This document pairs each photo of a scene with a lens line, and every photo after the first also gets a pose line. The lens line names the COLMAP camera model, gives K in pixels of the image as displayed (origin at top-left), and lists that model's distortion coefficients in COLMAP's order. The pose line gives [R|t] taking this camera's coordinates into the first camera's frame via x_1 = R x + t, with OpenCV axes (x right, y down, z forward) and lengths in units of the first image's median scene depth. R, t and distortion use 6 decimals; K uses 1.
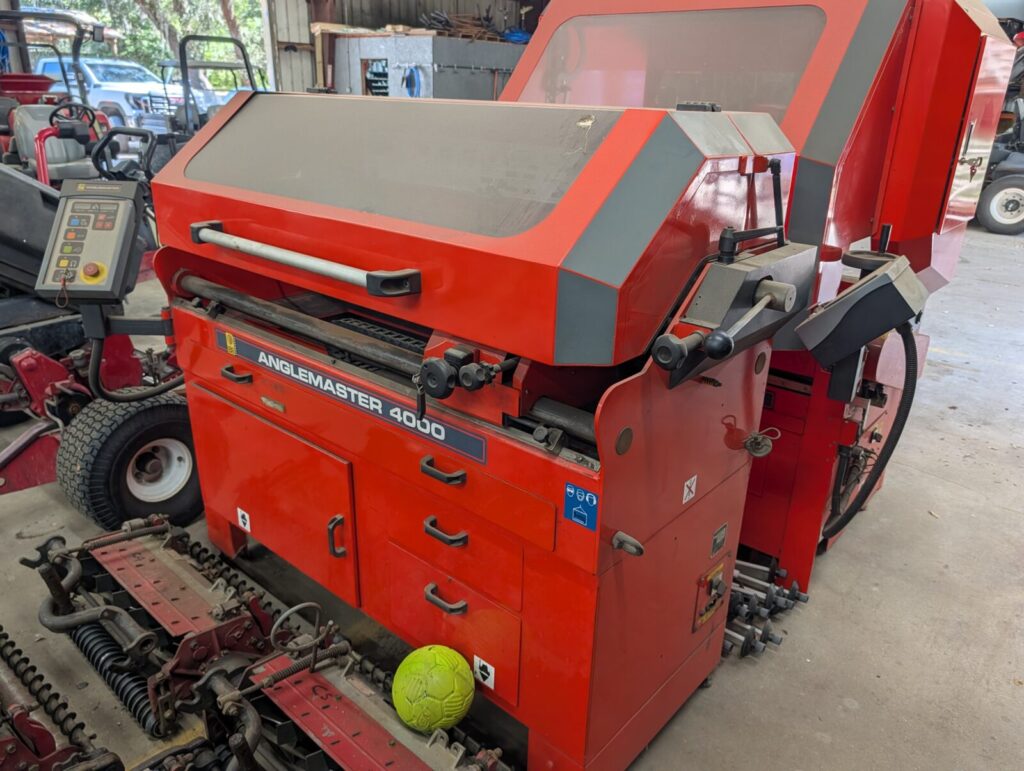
lens RADIAL K [[762.0, 0, 512.0], [0, 762.0, 385.5], [0, 0, 1]] dist [0.000063, -0.027143]
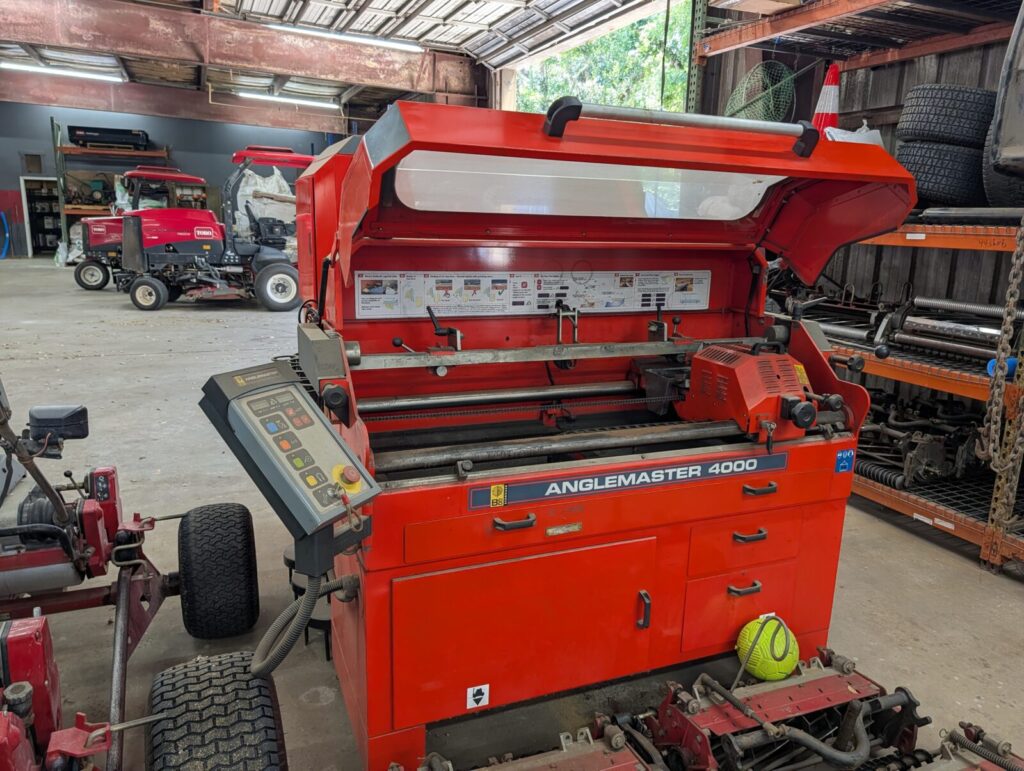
lens RADIAL K [[742.7, 0, 512.0], [0, 742.7, 385.5], [0, 0, 1]] dist [0.082081, -0.215043]
pose [[0.453959, -0.214746, 0.864758, -1.306254], [0.311779, 0.947452, 0.071612, -0.282351], [-0.834695, 0.237104, 0.497057, 0.570532]]
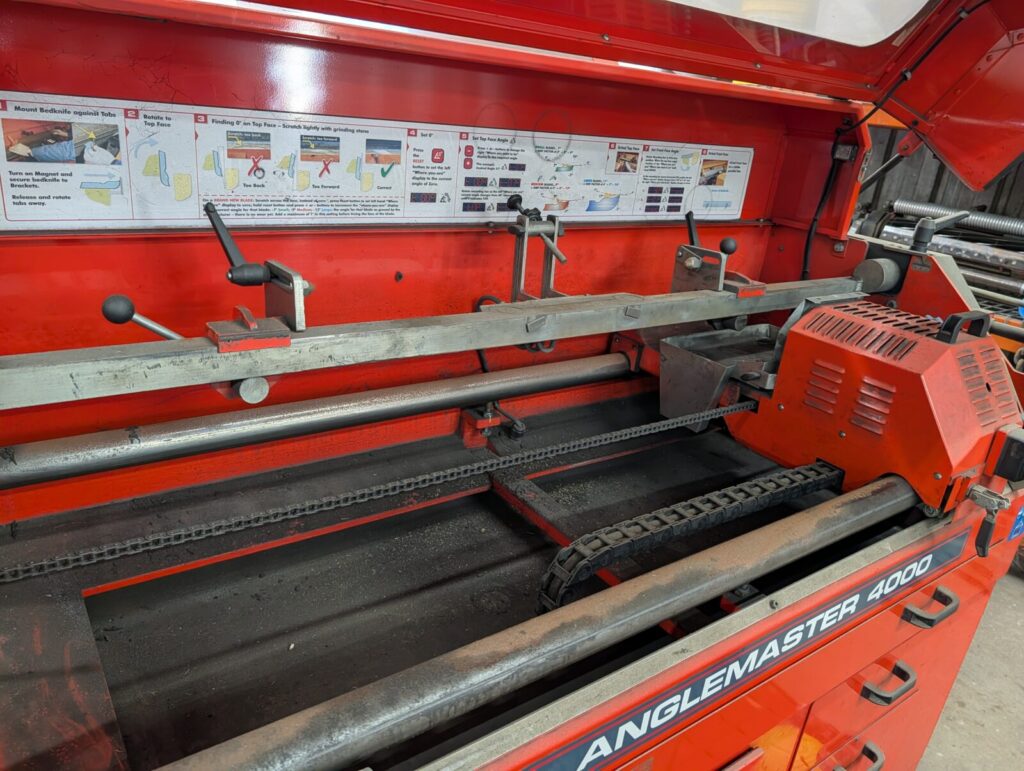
lens RADIAL K [[762.0, 0, 512.0], [0, 762.0, 385.5], [0, 0, 1]] dist [0.000063, -0.027143]
pose [[0.224403, -0.357195, 0.906673, -0.669736], [0.260689, 0.918496, 0.297332, -0.351936], [-0.938981, 0.169638, 0.299230, 0.990021]]
